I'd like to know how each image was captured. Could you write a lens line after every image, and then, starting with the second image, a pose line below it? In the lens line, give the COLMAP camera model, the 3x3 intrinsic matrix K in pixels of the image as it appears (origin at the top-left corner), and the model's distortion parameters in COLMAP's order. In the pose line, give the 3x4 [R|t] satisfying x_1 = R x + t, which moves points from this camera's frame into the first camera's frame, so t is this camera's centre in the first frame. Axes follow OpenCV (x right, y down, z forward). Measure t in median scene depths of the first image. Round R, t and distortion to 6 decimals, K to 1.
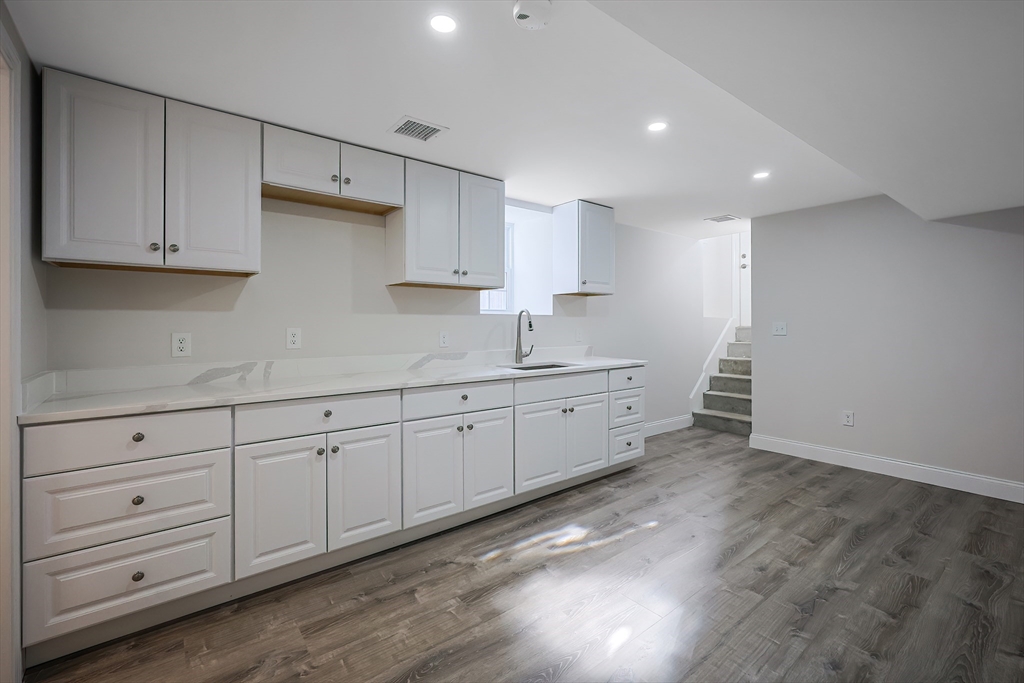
lens RADIAL K [[444.1, 0, 521.5], [0, 444.1, 319.2], [0, 0, 1]] dist [-0.000517, -0.001093]
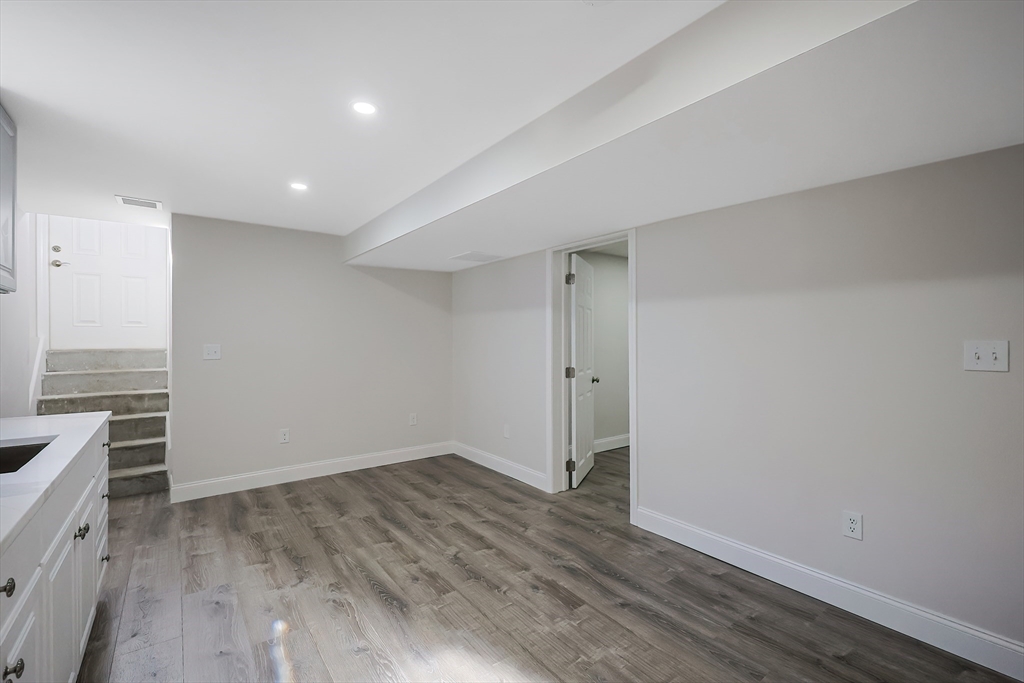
lens RADIAL K [[444.1, 0, 518.0], [0, 444.1, 337.9], [0, 0, 1]] dist [-0.000517, -0.001093]
pose [[0.019344, 0.008744, 0.999775, -0.445557], [-0.008760, 0.999925, -0.008576, -0.006658], [-0.999775, -0.008592, 0.019419, 0.629130]]
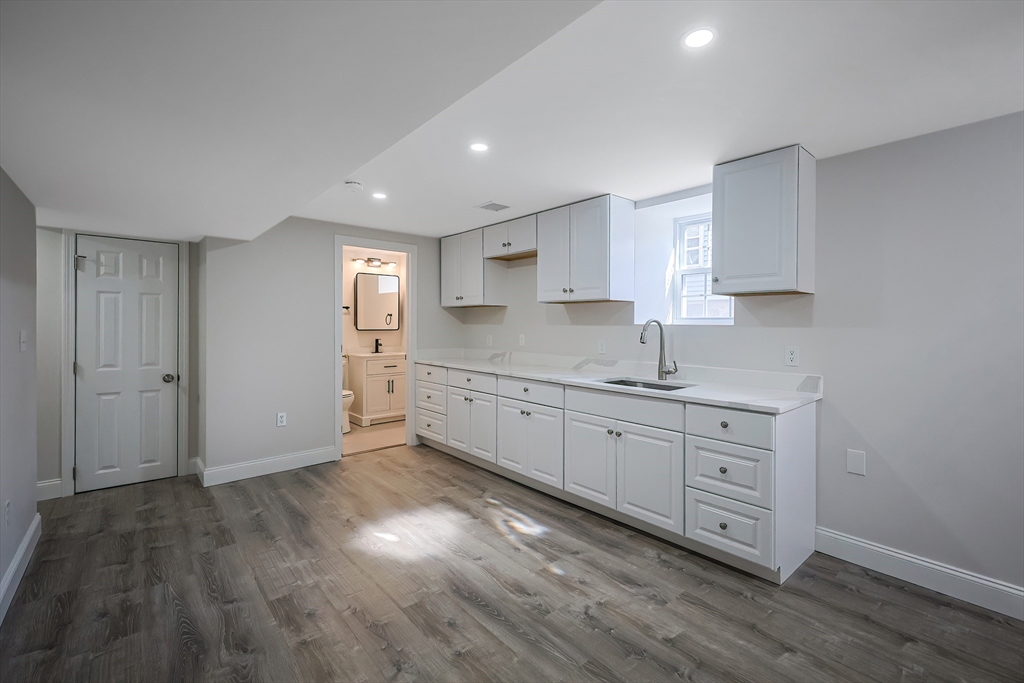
lens RADIAL K [[444.1, 0, 517.6], [0, 444.1, 335.1], [0, 0, 1]] dist [-0.000517, -0.001093]
pose [[0.043652, 0.026332, -0.998700, 1.191547], [0.008302, 0.999609, 0.026719, -0.021337], [0.999012, -0.009458, 0.043417, 0.933236]]
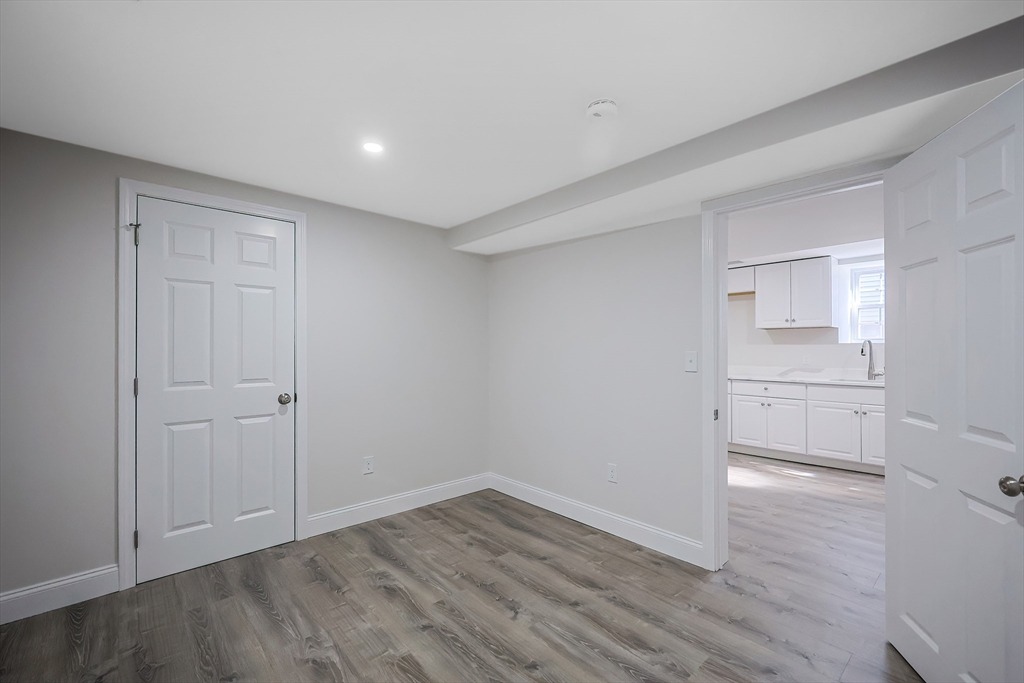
lens RADIAL K [[444.1, 0, 507.1], [0, 444.1, 345.7], [0, 0, 1]] dist [-0.000517, -0.001093]
pose [[0.049970, 0.003157, -0.998746, 1.750091], [0.016302, 0.999859, 0.003977, -0.035714], [0.998618, -0.016480, 0.049911, -0.209599]]
